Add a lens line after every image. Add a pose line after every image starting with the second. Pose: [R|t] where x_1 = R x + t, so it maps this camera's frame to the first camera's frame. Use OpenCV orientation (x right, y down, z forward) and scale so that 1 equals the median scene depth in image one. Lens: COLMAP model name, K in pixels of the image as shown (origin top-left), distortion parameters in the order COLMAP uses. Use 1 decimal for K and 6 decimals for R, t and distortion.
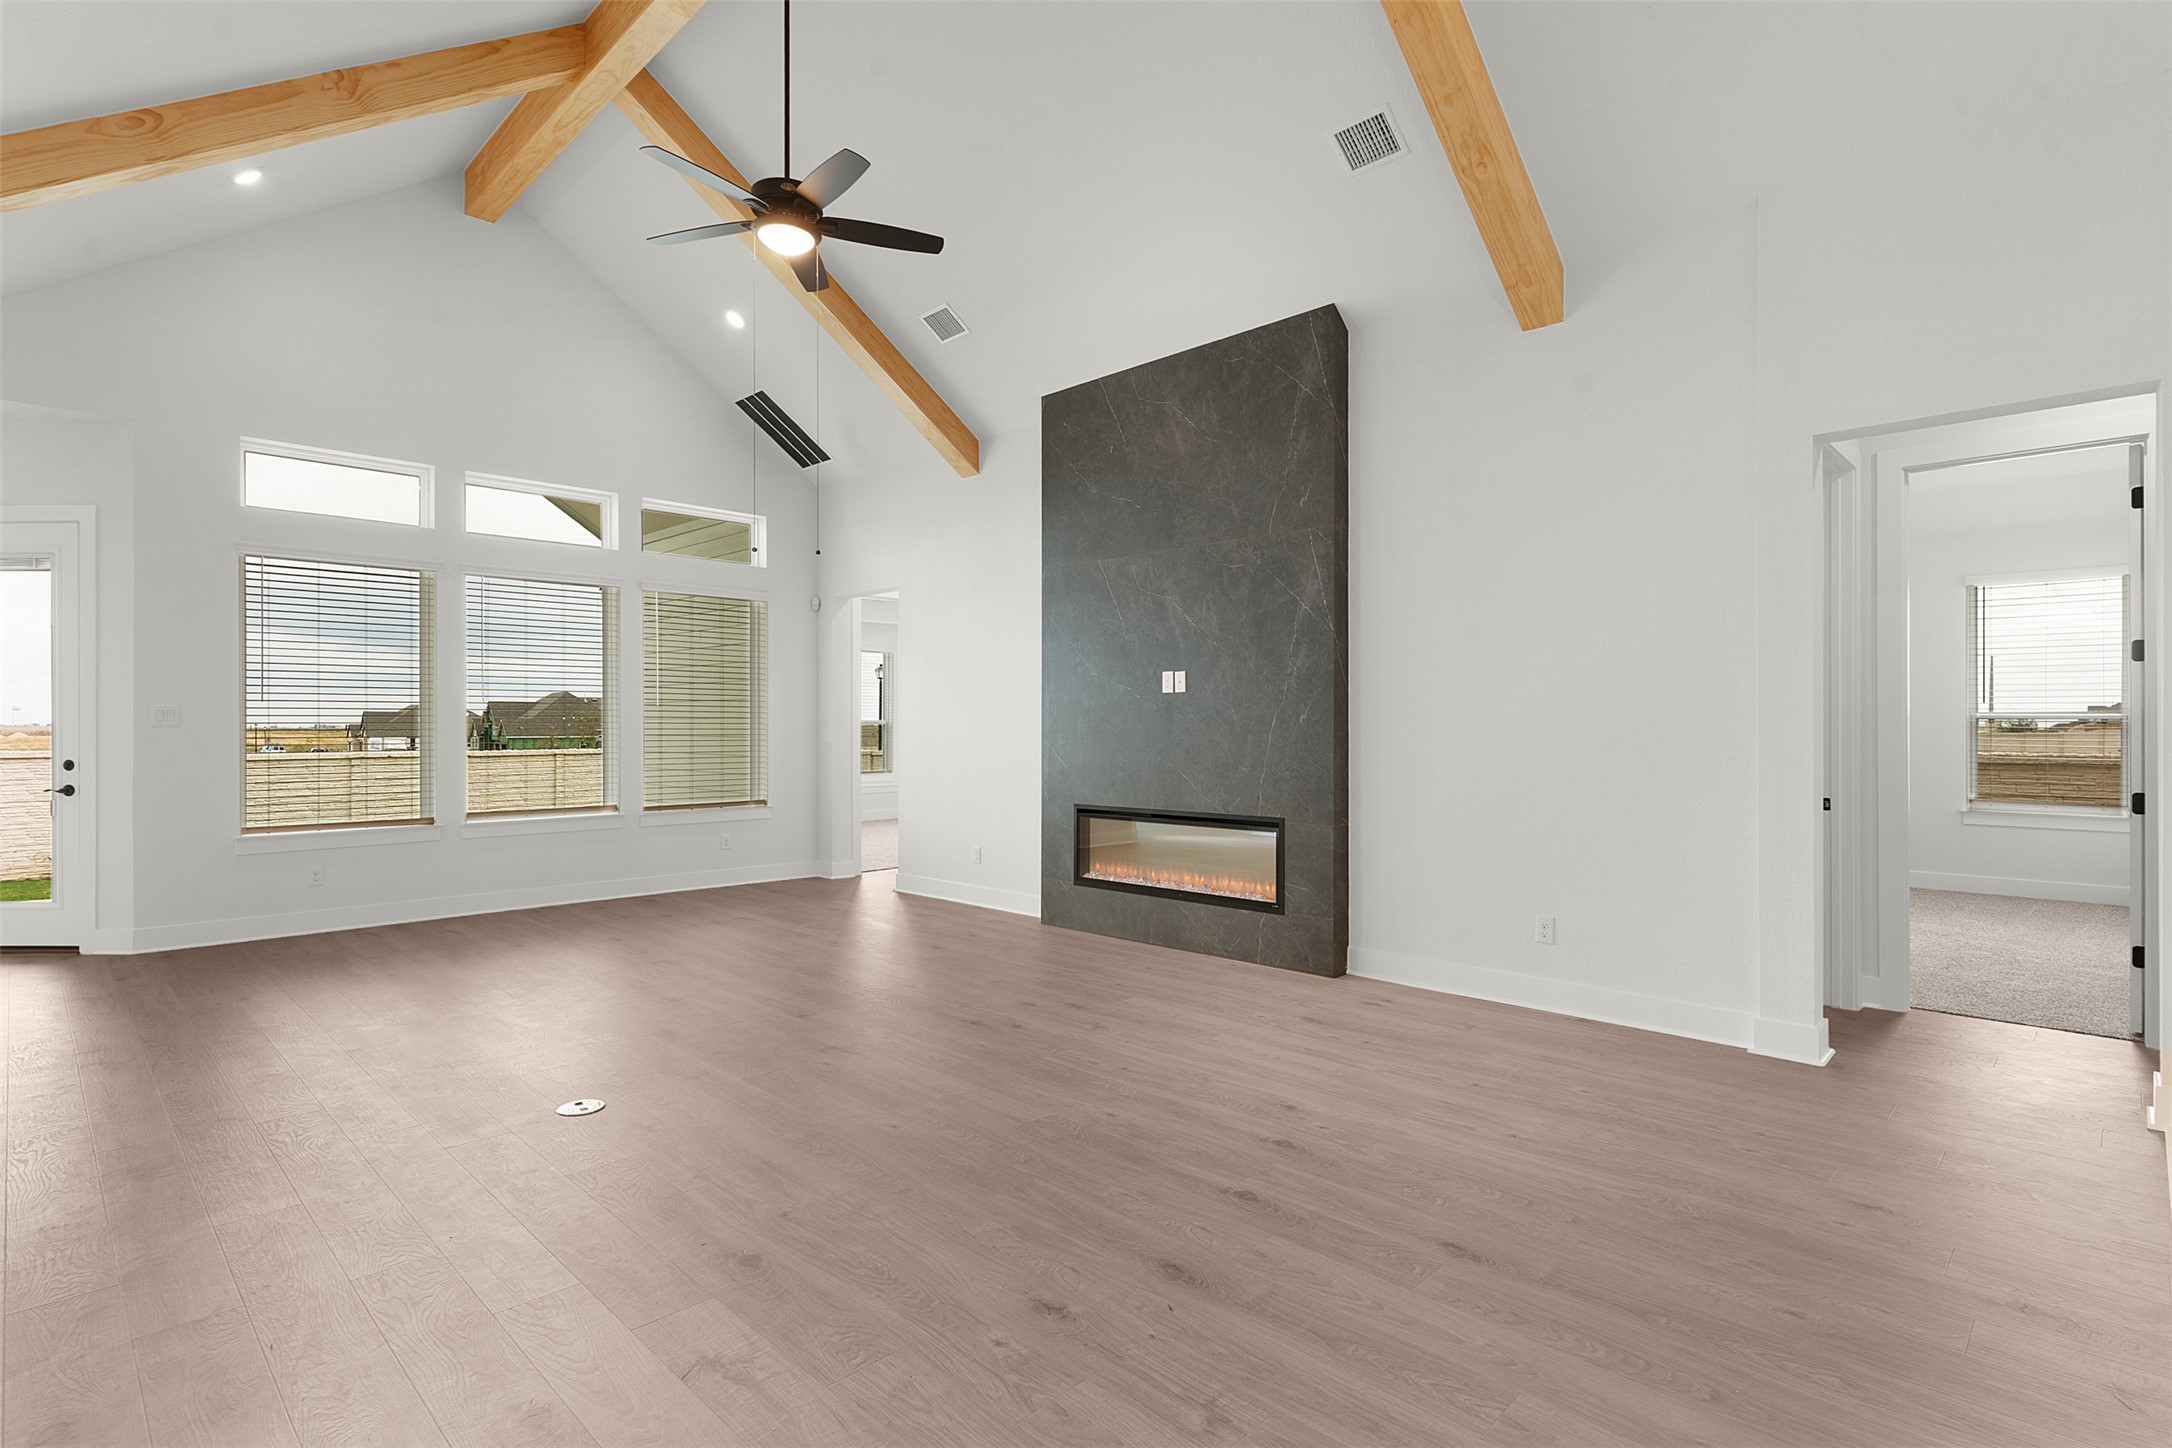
lens RADIAL K [[1051.8, 0, 1085.0], [0, 1051.8, 734.9], [0, 0, 1]] dist [0.001793, 0.001710]
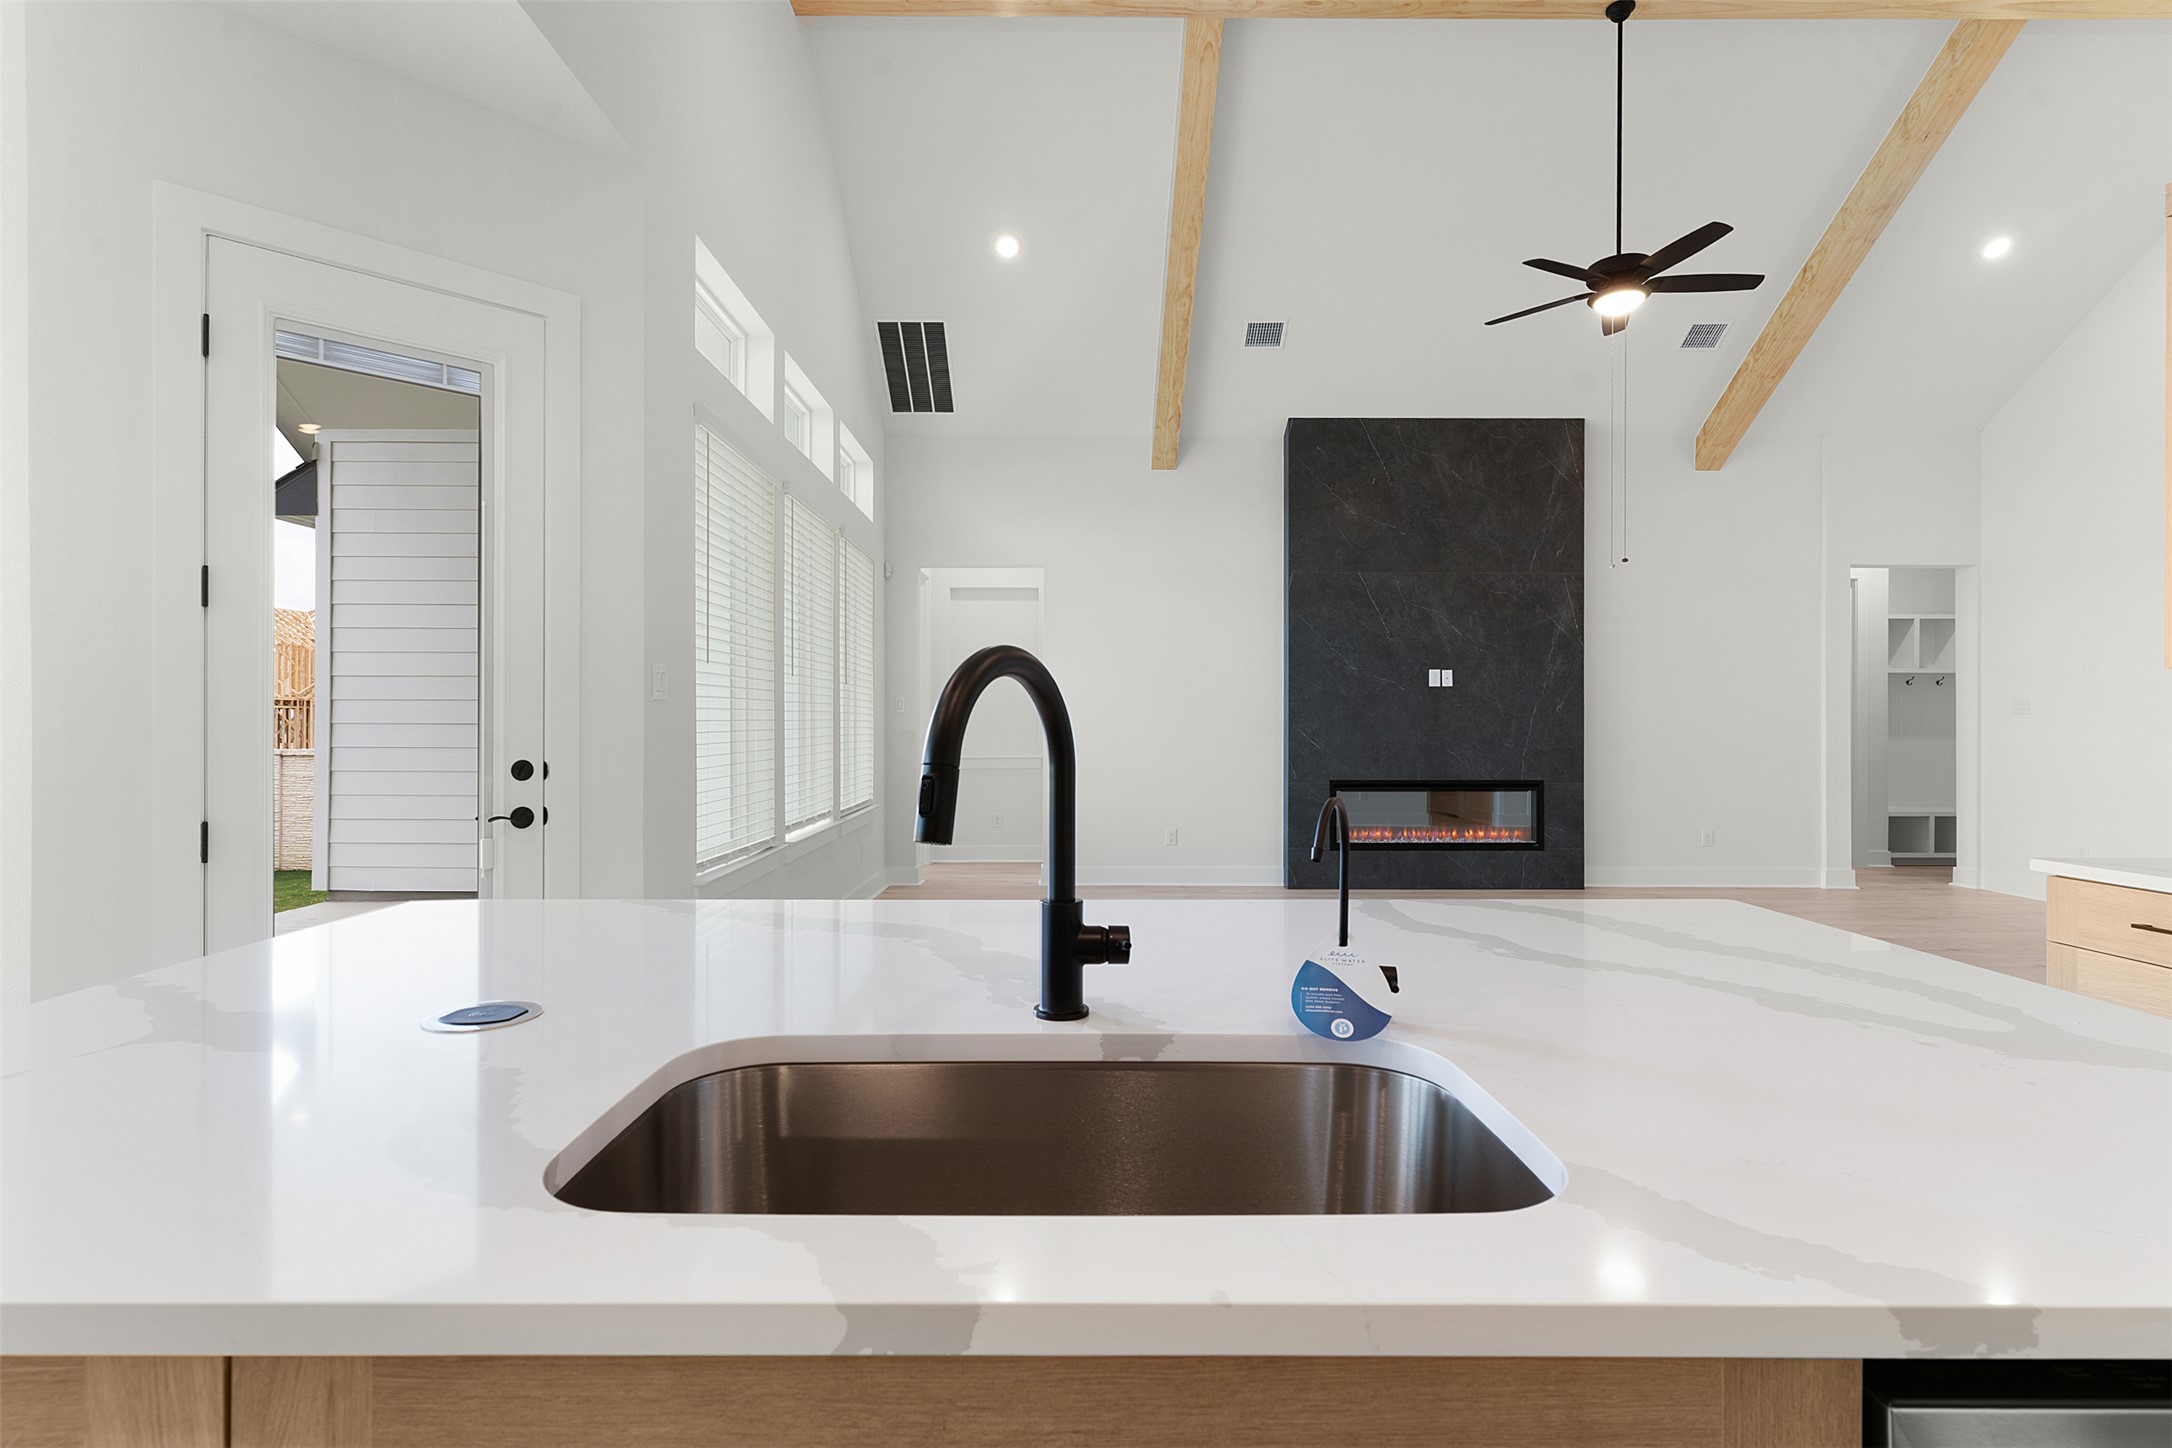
lens RADIAL K [[1051.8, 0, 1081.2], [0, 1051.8, 720.9], [0, 0, 1]] dist [0.001793, 0.001710]
pose [[0.731318, 0.000249, 0.682037, -1.131207], [-0.000288, 1.000000, -0.000057, 0.001442], [-0.682037, -0.000155, 0.731318, 0.384026]]
